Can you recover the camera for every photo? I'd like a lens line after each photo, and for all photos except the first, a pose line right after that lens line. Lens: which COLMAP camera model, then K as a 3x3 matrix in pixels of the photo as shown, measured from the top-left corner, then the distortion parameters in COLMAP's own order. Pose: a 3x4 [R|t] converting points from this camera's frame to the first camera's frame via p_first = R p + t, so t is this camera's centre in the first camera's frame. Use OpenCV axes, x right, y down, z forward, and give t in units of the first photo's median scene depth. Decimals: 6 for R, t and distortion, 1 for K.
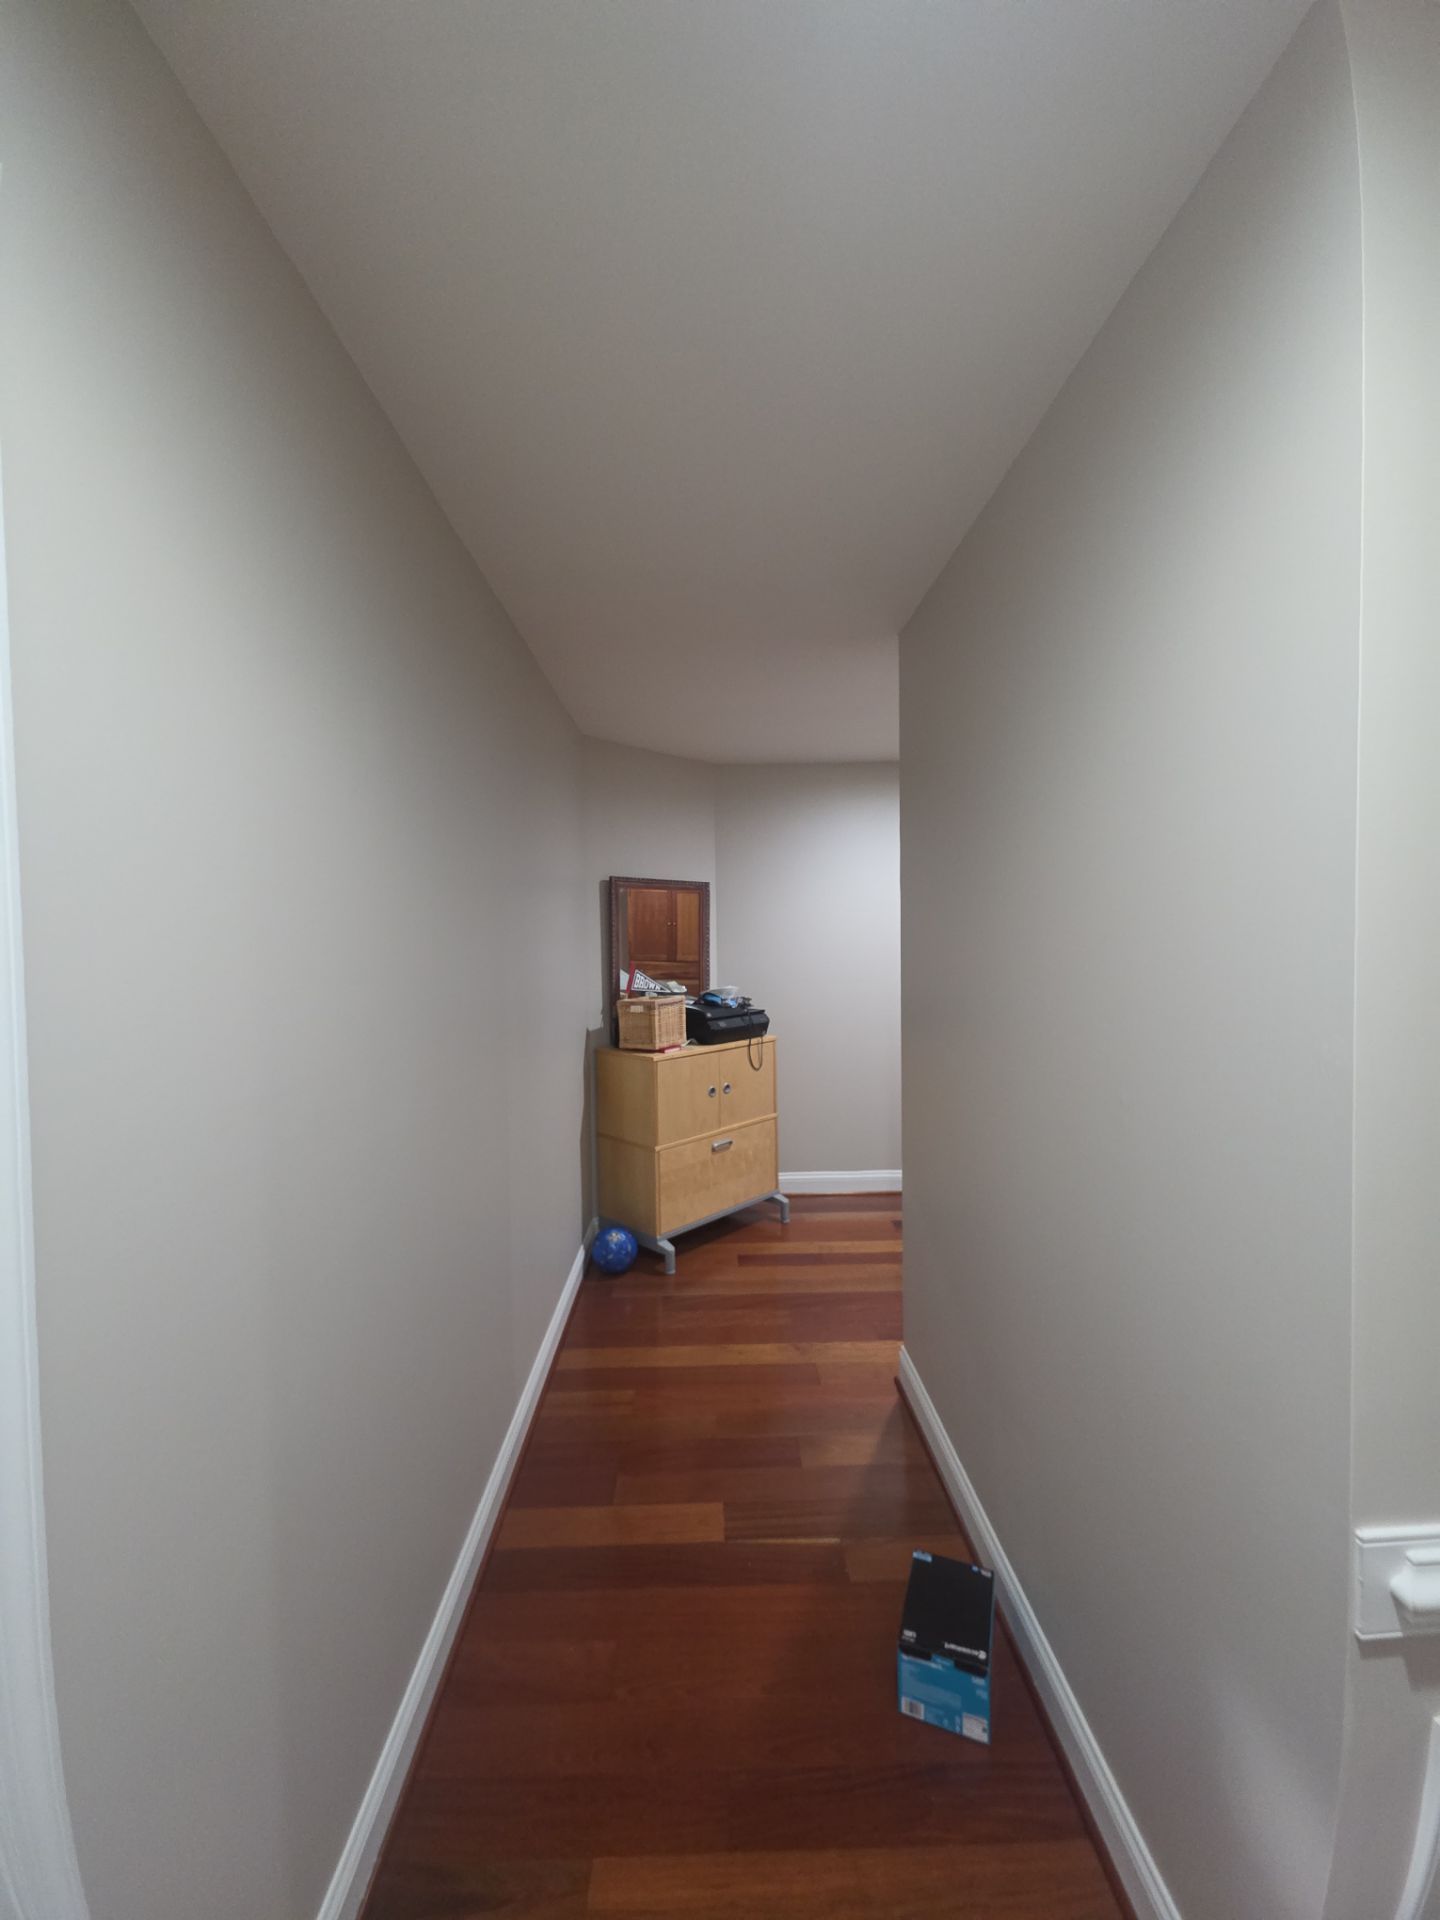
lens RADIAL K [[757.3, 0, 720.0], [0, 757.3, 960.0], [0, 0, 1]] dist [0.000638, 0.000055]
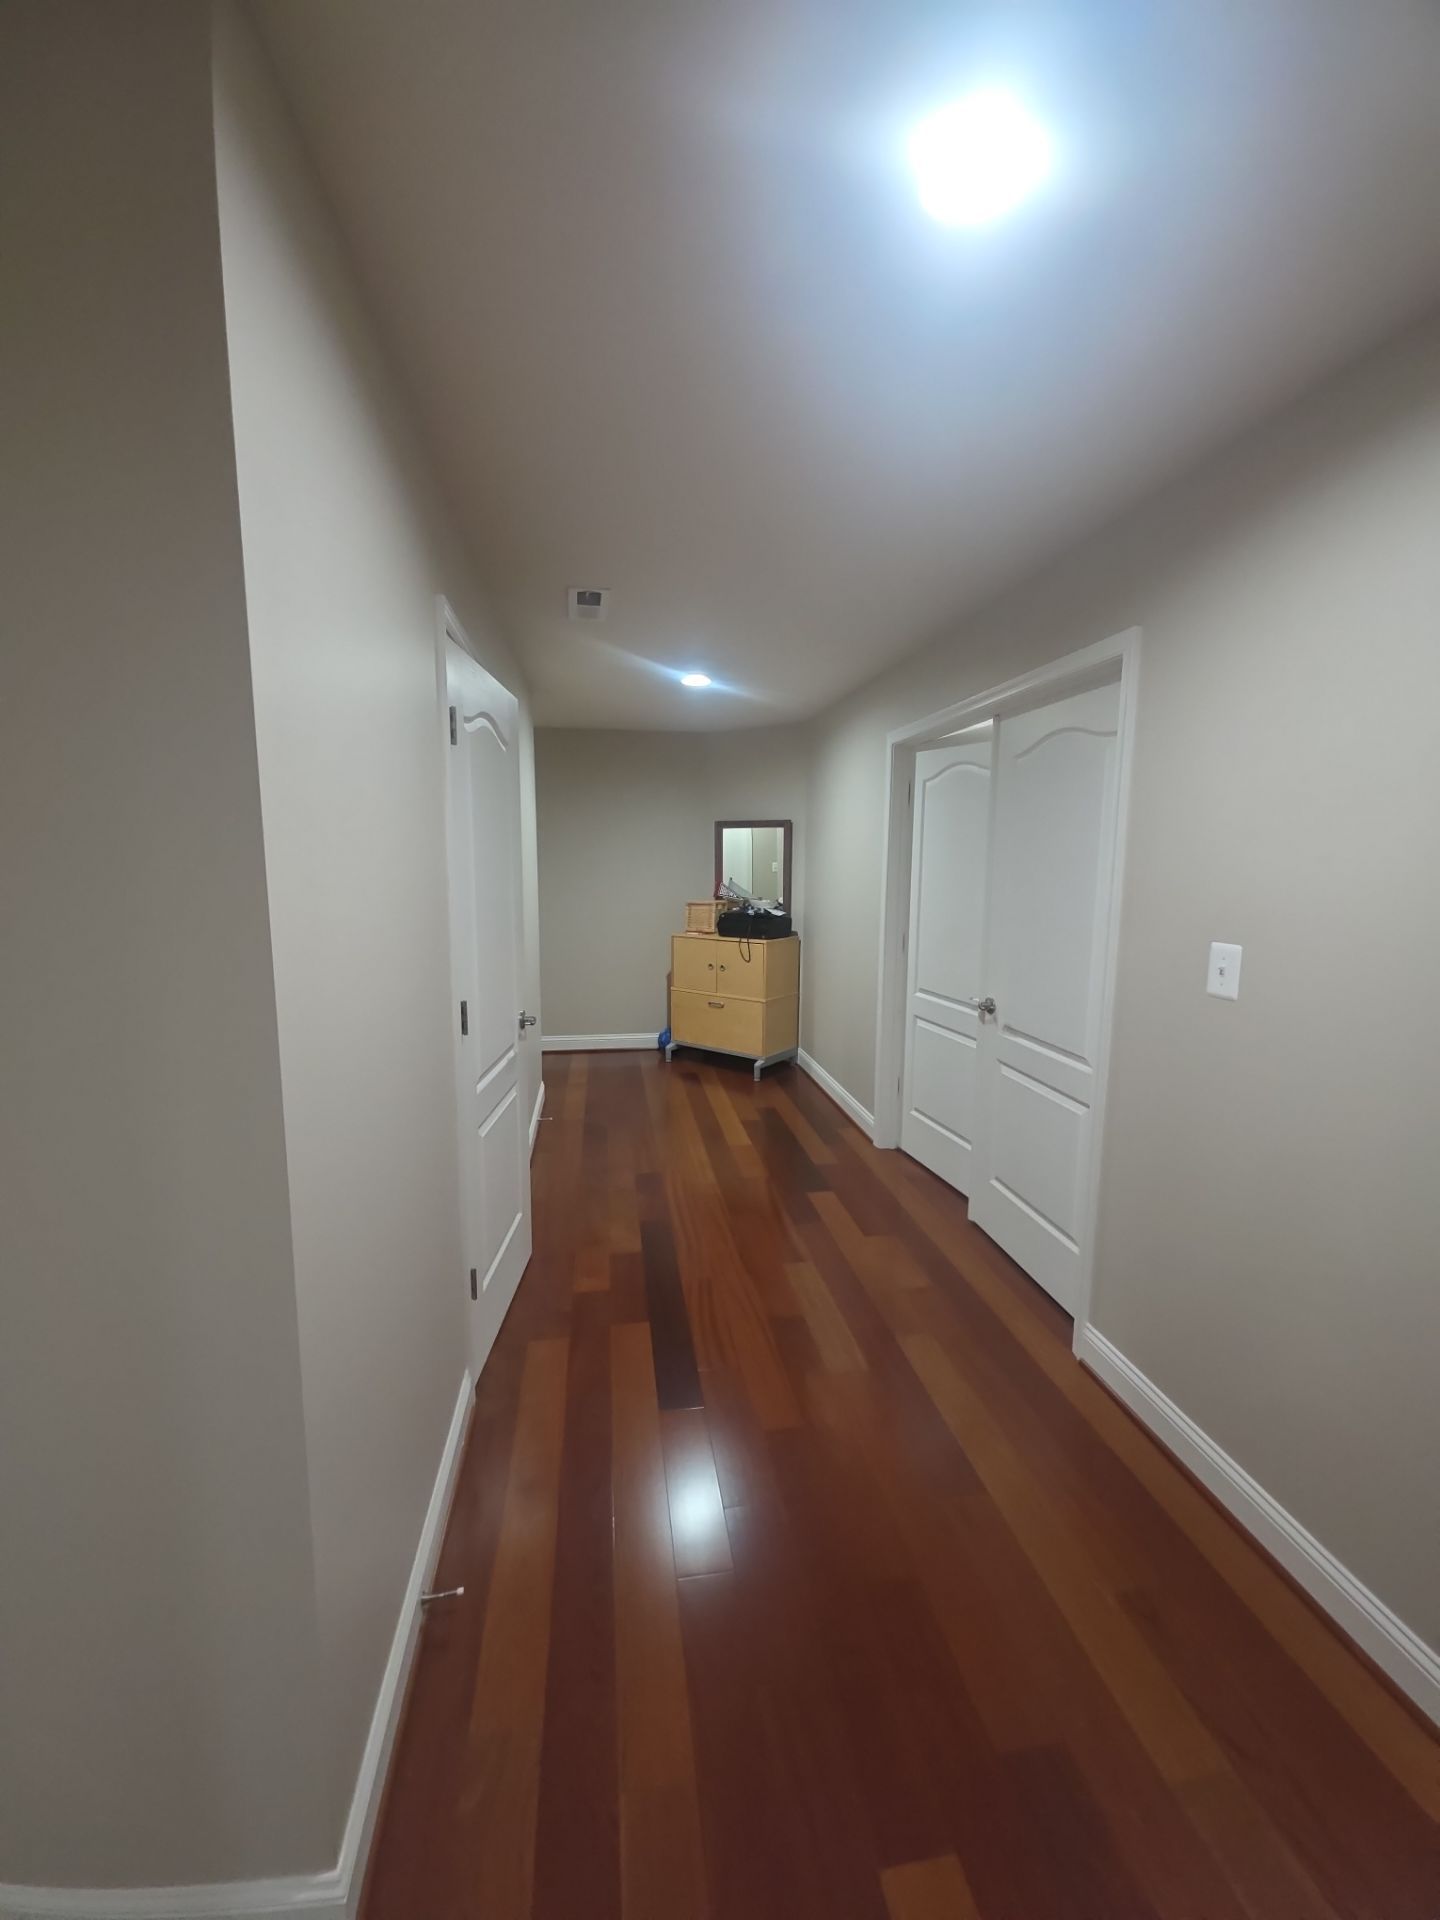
lens RADIAL K [[757.3, 0, 720.0], [0, 757.3, 960.0], [0, 0, 1]] dist [0.000638, 0.000055]
pose [[0.129581, 0.144673, -0.980958, 1.417650], [-0.032088, 0.989393, 0.141678, -0.047692], [0.991049, 0.013118, 0.132849, 0.805033]]
